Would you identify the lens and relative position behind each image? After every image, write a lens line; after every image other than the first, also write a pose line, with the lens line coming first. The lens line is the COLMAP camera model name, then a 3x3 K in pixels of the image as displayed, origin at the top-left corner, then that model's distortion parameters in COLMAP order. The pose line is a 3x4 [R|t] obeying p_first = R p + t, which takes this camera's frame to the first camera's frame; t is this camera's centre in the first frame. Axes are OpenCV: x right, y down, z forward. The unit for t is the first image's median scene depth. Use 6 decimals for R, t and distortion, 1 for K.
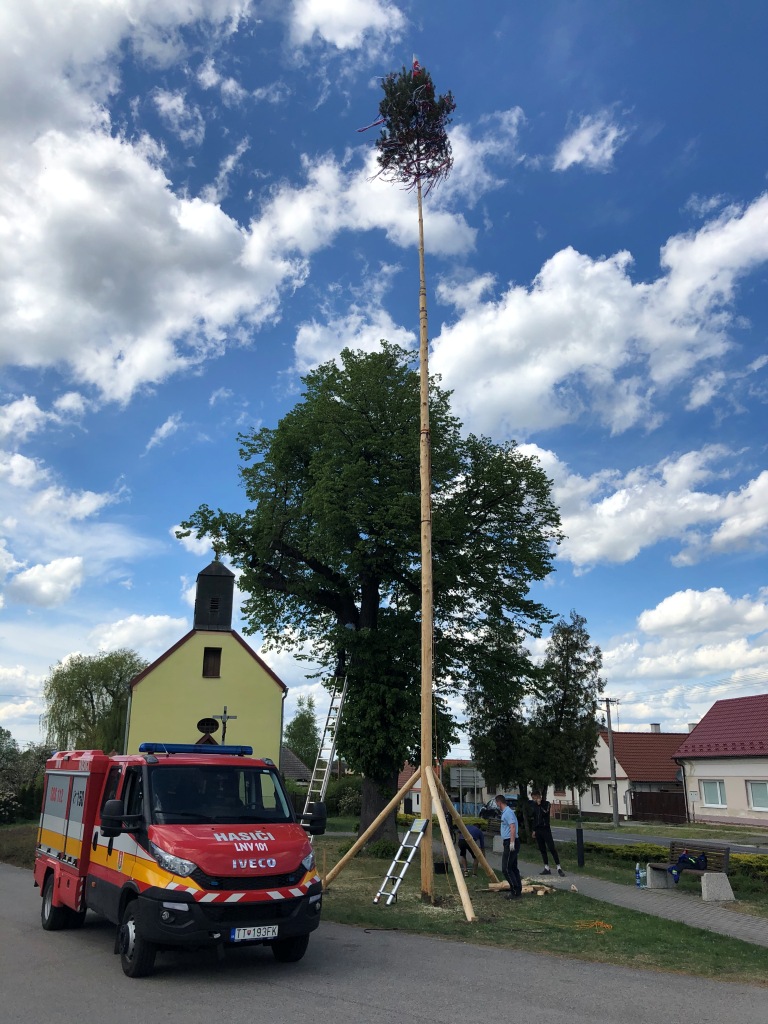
lens RADIAL K [[841.7, 0, 384.0], [0, 841.7, 512.0], [0, 0, 1]] dist [-0.007687, -0.007396]
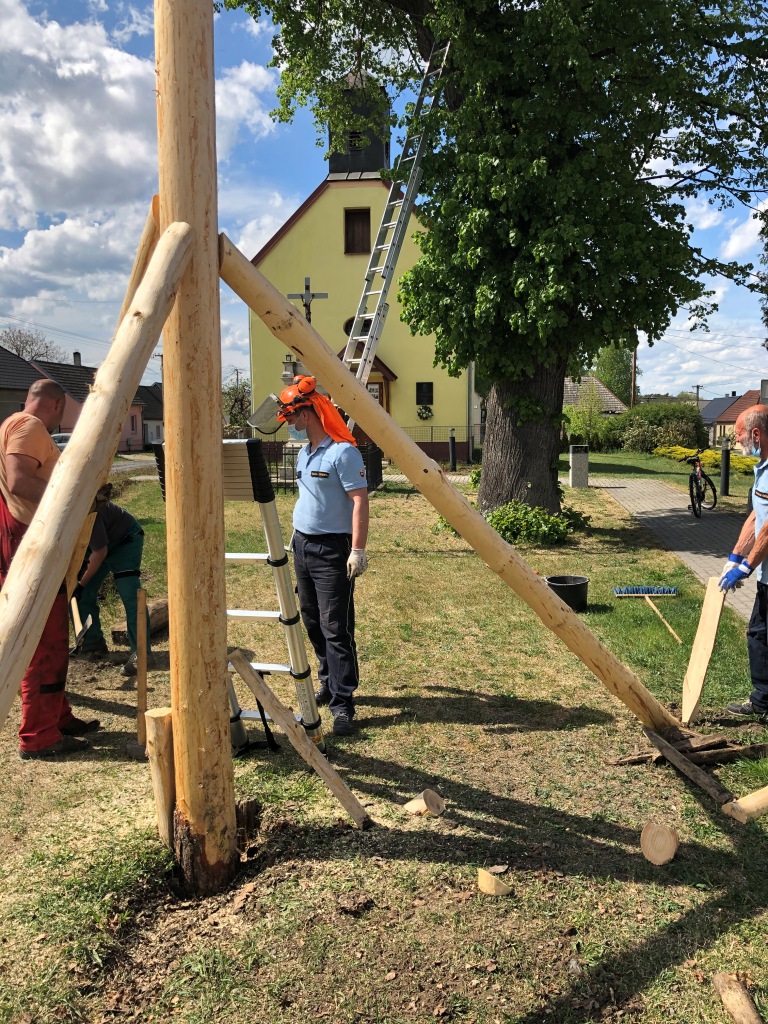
lens RADIAL K [[841.7, 0, 384.0], [0, 841.7, 512.0], [0, 0, 1]] dist [-0.007687, -0.007396]
pose [[0.916227, 0.027831, -0.399692, 0.063943], [0.136780, 0.915926, 0.377321, 0.104851], [0.376590, -0.400382, 0.835389, 0.291141]]
